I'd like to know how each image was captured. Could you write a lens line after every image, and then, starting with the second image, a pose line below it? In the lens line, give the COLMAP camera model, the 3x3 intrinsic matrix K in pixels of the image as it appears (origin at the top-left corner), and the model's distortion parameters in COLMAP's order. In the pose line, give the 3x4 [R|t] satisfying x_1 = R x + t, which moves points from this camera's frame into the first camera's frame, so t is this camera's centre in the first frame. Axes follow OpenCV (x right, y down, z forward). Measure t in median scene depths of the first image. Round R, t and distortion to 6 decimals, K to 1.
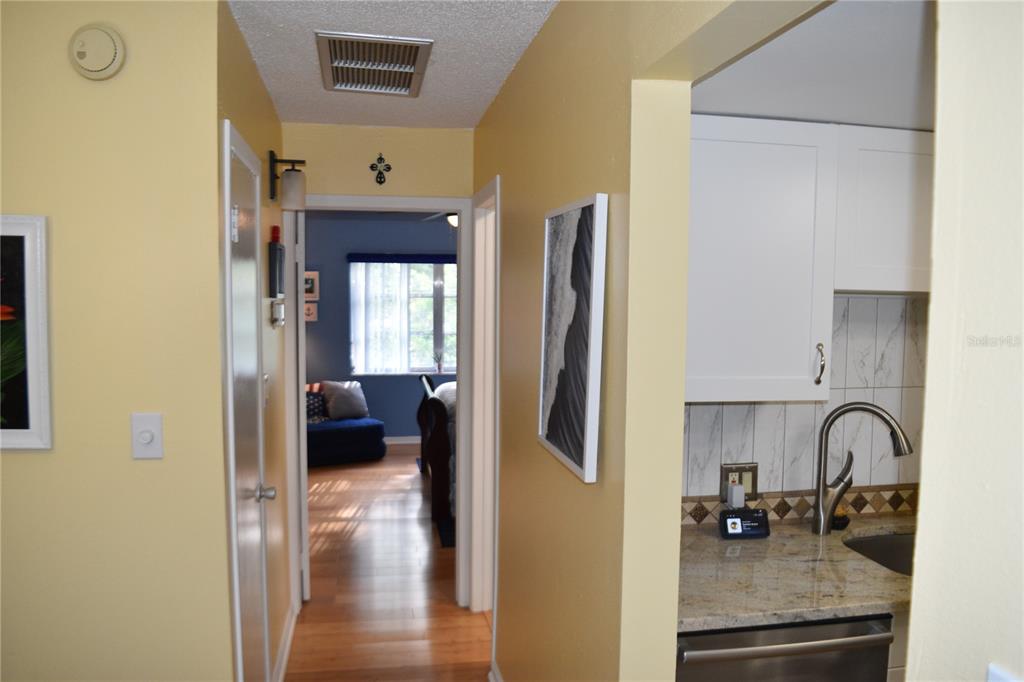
lens RADIAL K [[802.6, 0, 506.7], [0, 802.6, 350.0], [0, 0, 1]] dist [-0.096082, 0.022651]
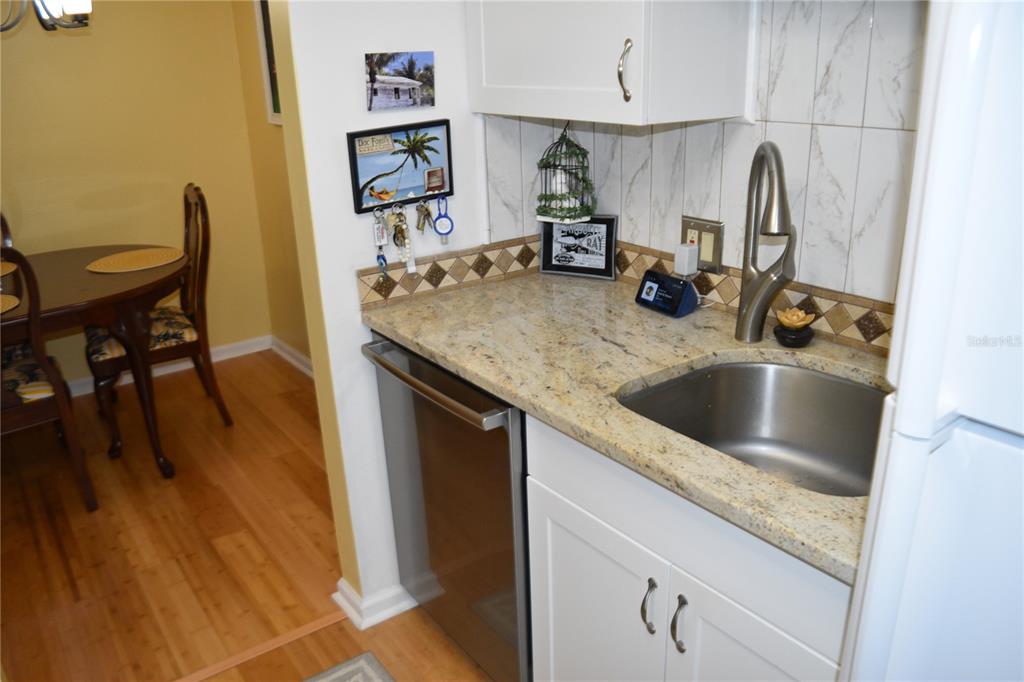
lens RADIAL K [[802.6, 0, 507.8], [0, 802.6, 341.7], [0, 0, 1]] dist [-0.096082, 0.022651]
pose [[0.419960, 0.283055, -0.862272, 0.911447], [-0.023191, 0.953155, 0.301593, 0.033216], [0.907246, -0.106660, 0.406851, 0.535507]]
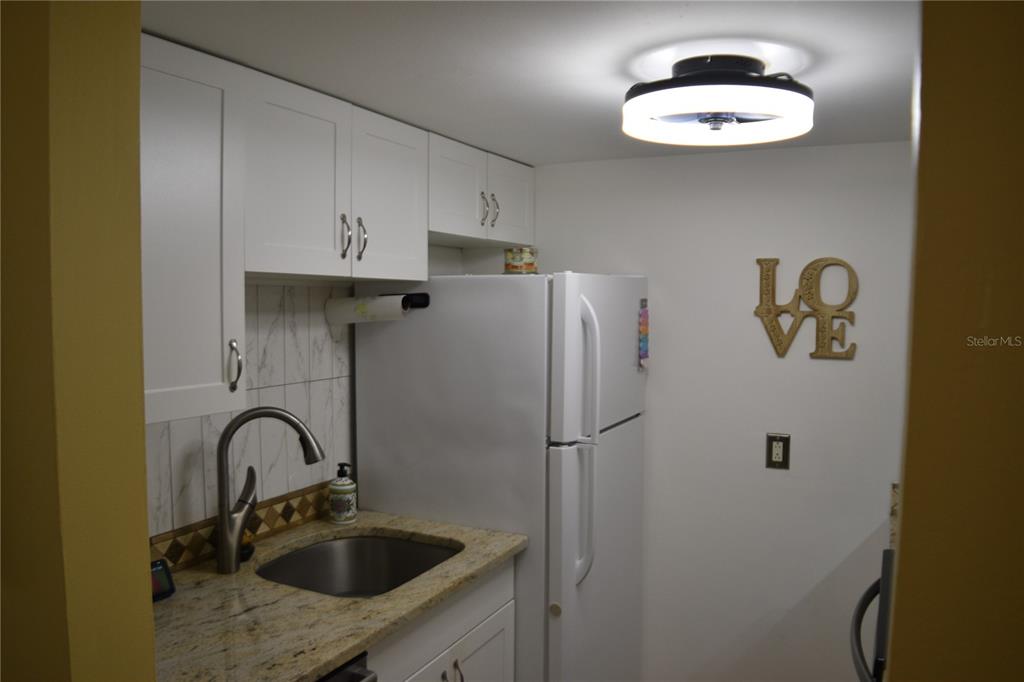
lens RADIAL K [[802.6, 0, 497.8], [0, 802.6, 358.7], [0, 0, 1]] dist [-0.096082, 0.022651]
pose [[0.612636, -0.065814, 0.787621, -0.062237], [0.054586, 0.997671, 0.040908, -0.006233], [-0.788478, 0.017931, 0.614801, 0.271124]]
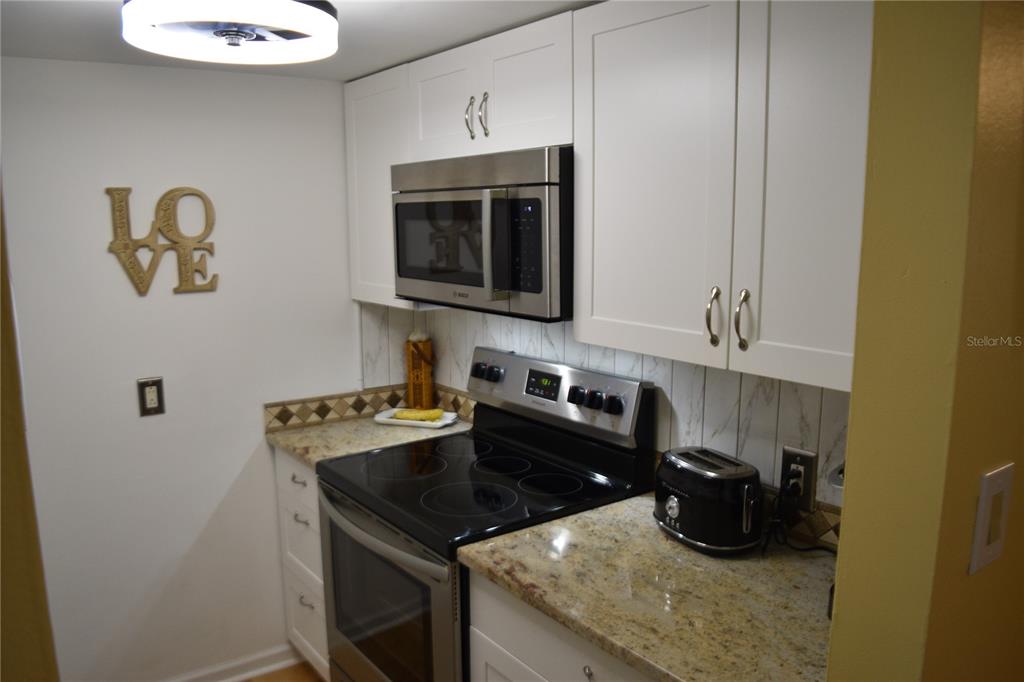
lens RADIAL K [[802.6, 0, 508.6], [0, 802.6, 351.6], [0, 0, 1]] dist [-0.096082, 0.022651]
pose [[-0.420108, -0.151211, 0.894787, -0.064356], [0.073026, 0.977189, 0.199423, -0.040259], [-0.904531, 0.149121, -0.399483, 0.641658]]
